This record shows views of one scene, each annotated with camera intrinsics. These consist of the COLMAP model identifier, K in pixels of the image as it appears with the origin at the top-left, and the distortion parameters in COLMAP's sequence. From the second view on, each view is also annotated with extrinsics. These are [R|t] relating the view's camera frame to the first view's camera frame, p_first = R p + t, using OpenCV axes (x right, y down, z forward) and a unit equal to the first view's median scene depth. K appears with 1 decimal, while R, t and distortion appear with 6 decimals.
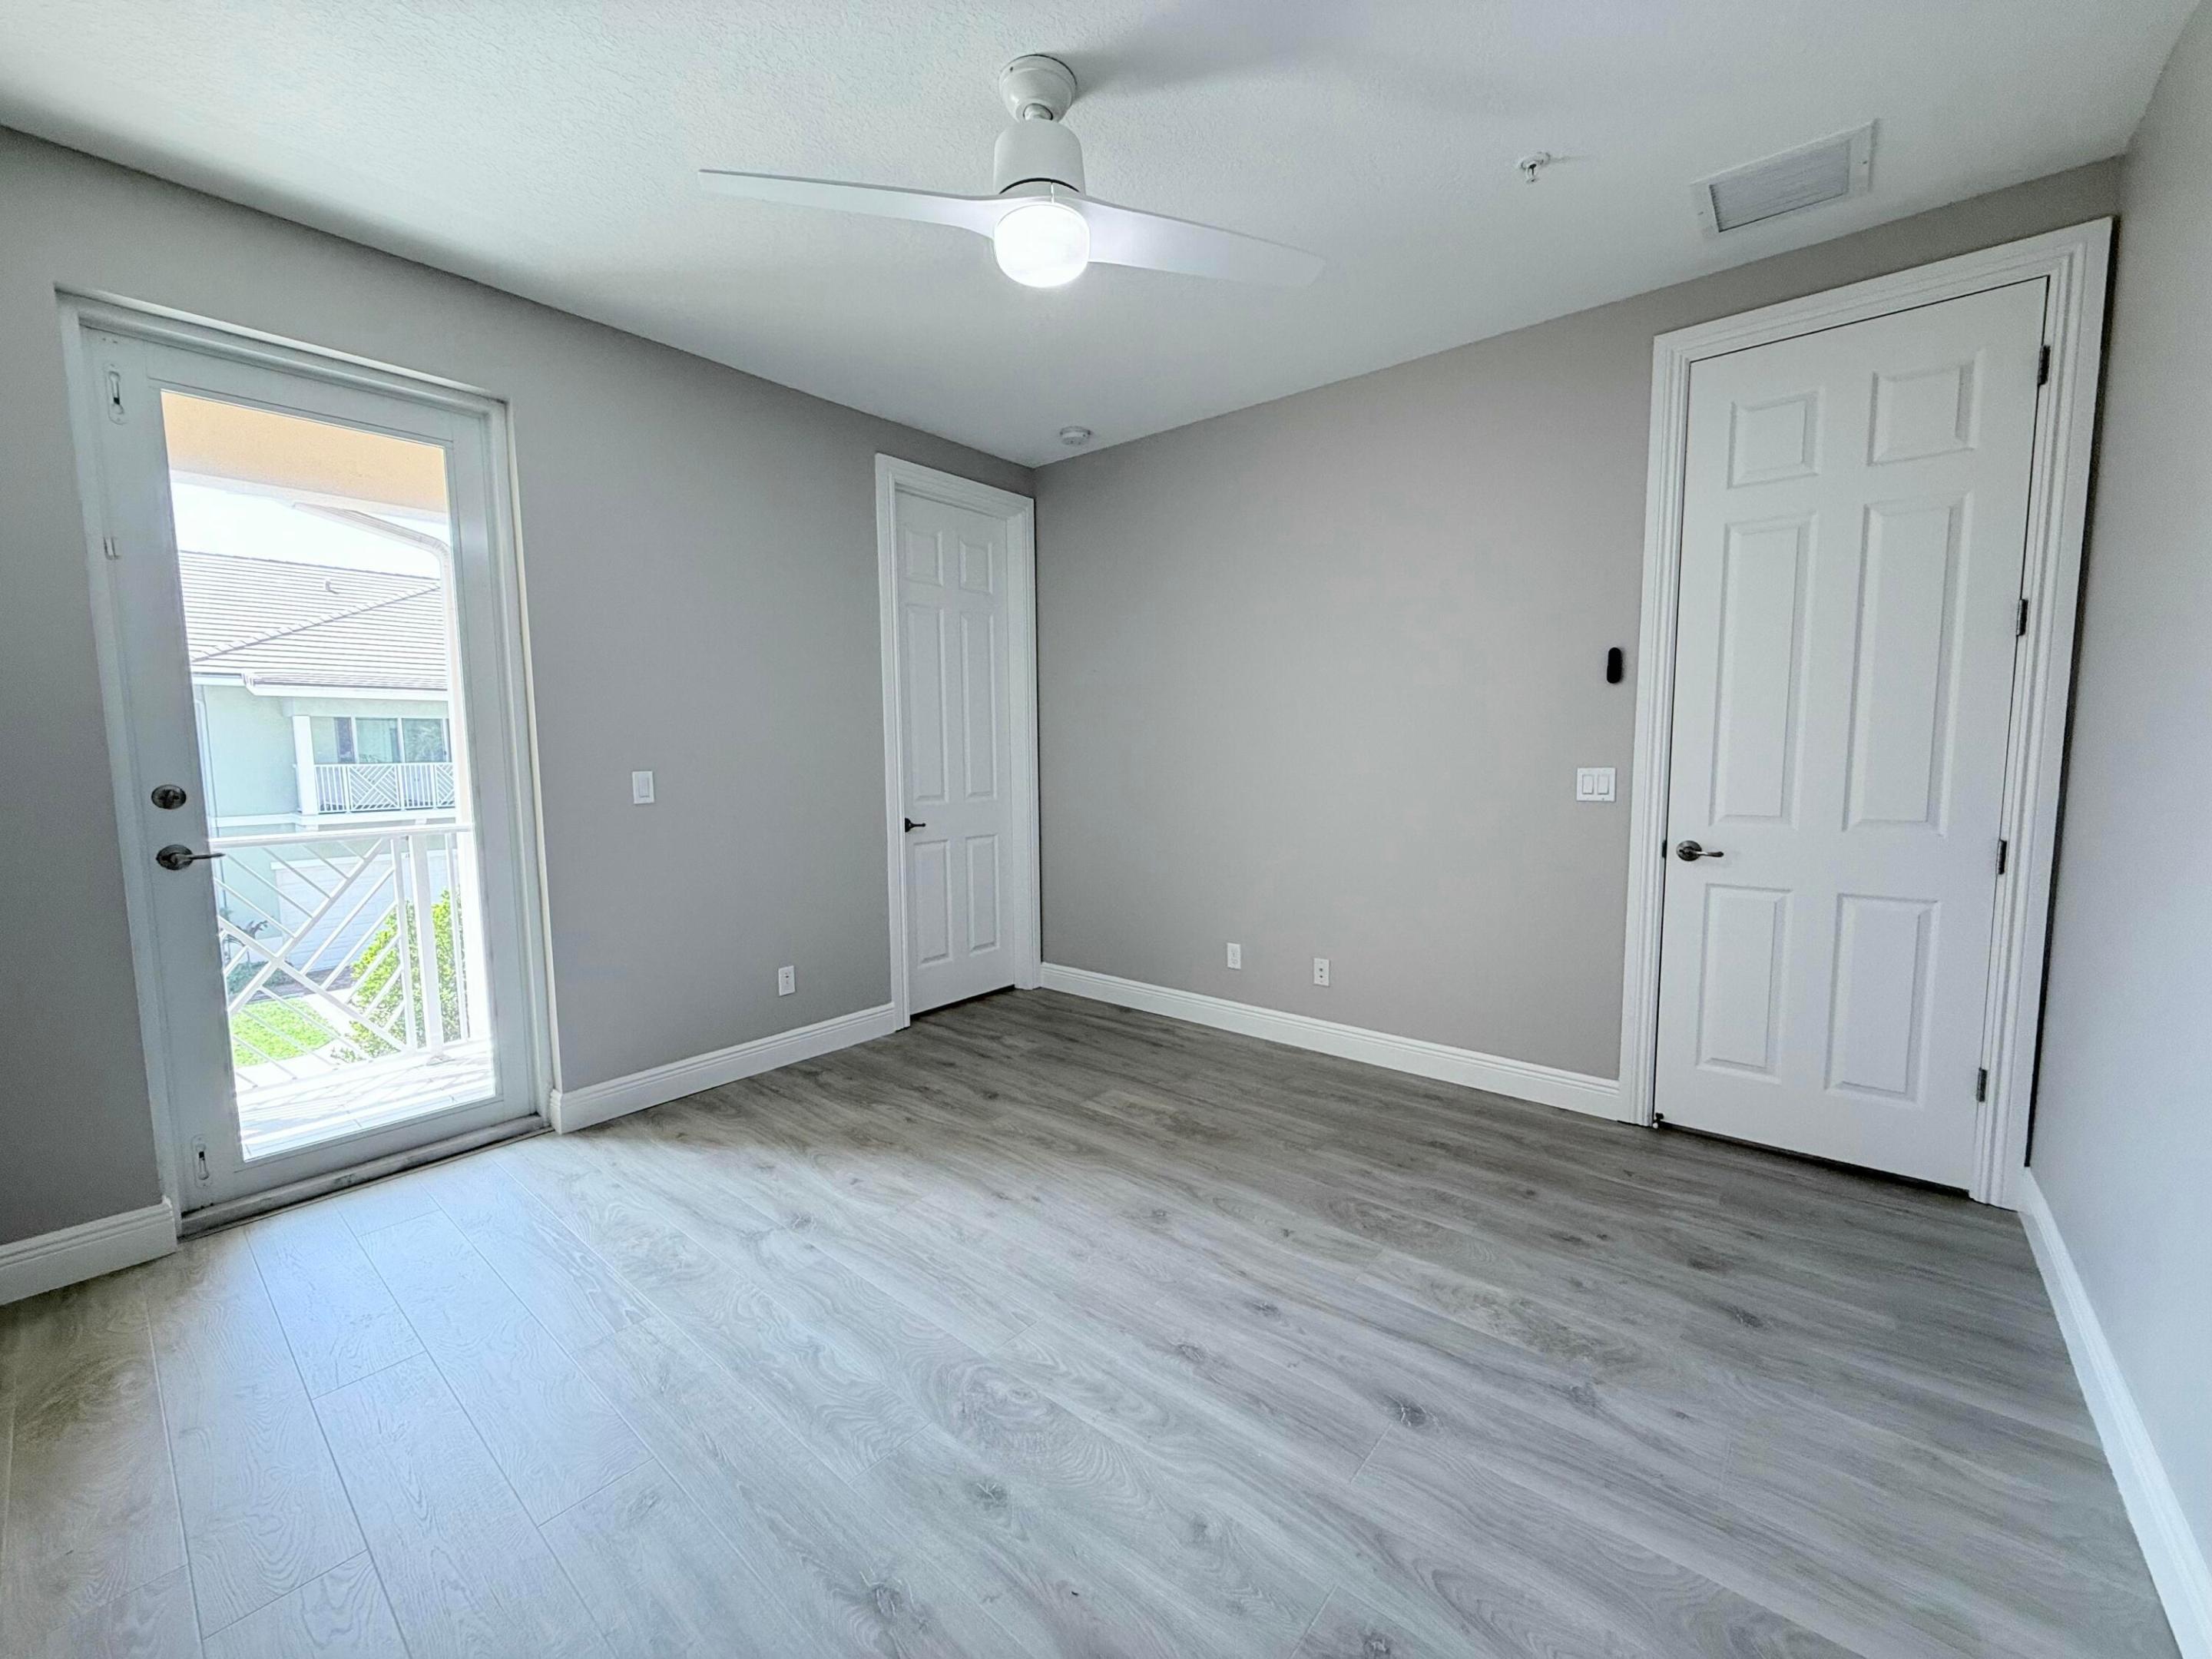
lens RADIAL K [[882.4, 0, 1099.3], [0, 882.4, 826.9], [0, 0, 1]] dist [-0.000209, 0.000267]
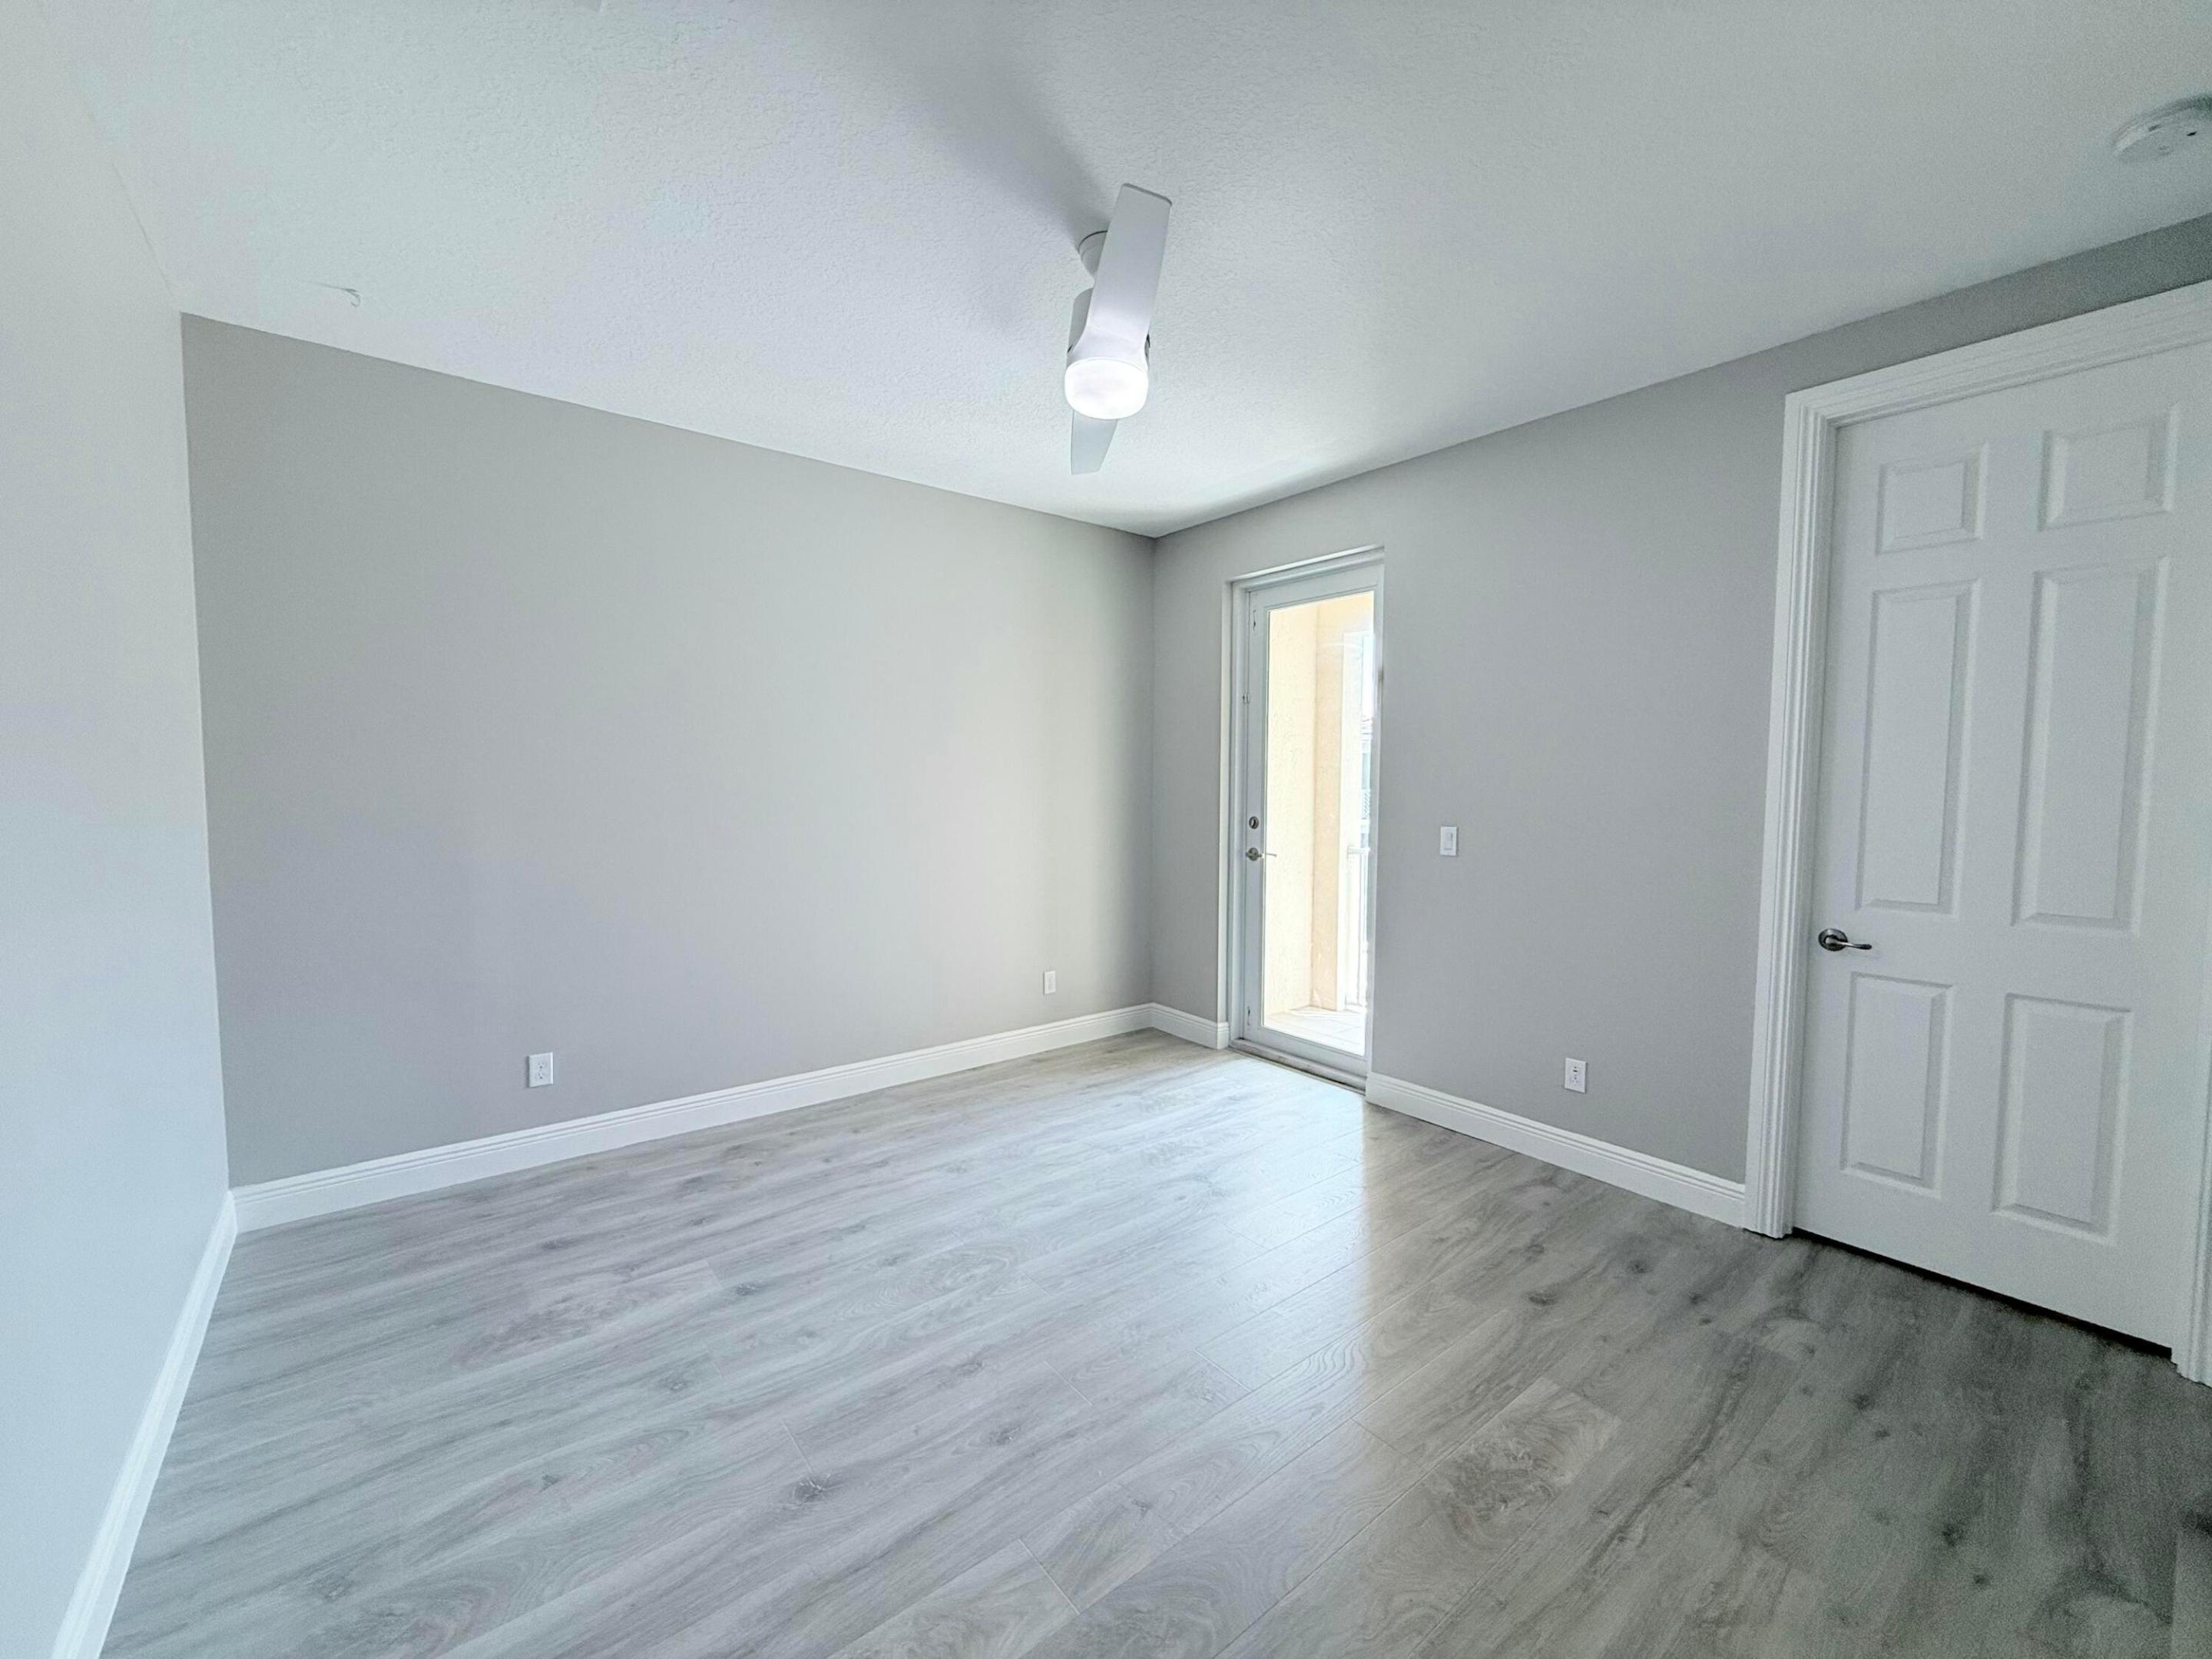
lens RADIAL K [[882.4, 0, 1105.4], [0, 882.4, 834.0], [0, 0, 1]] dist [-0.000209, 0.000267]
pose [[-0.194705, 0.071233, -0.978272, 0.828196], [-0.093333, 0.991489, 0.090772, -0.143208], [0.976411, 0.108979, -0.186400, 0.968015]]
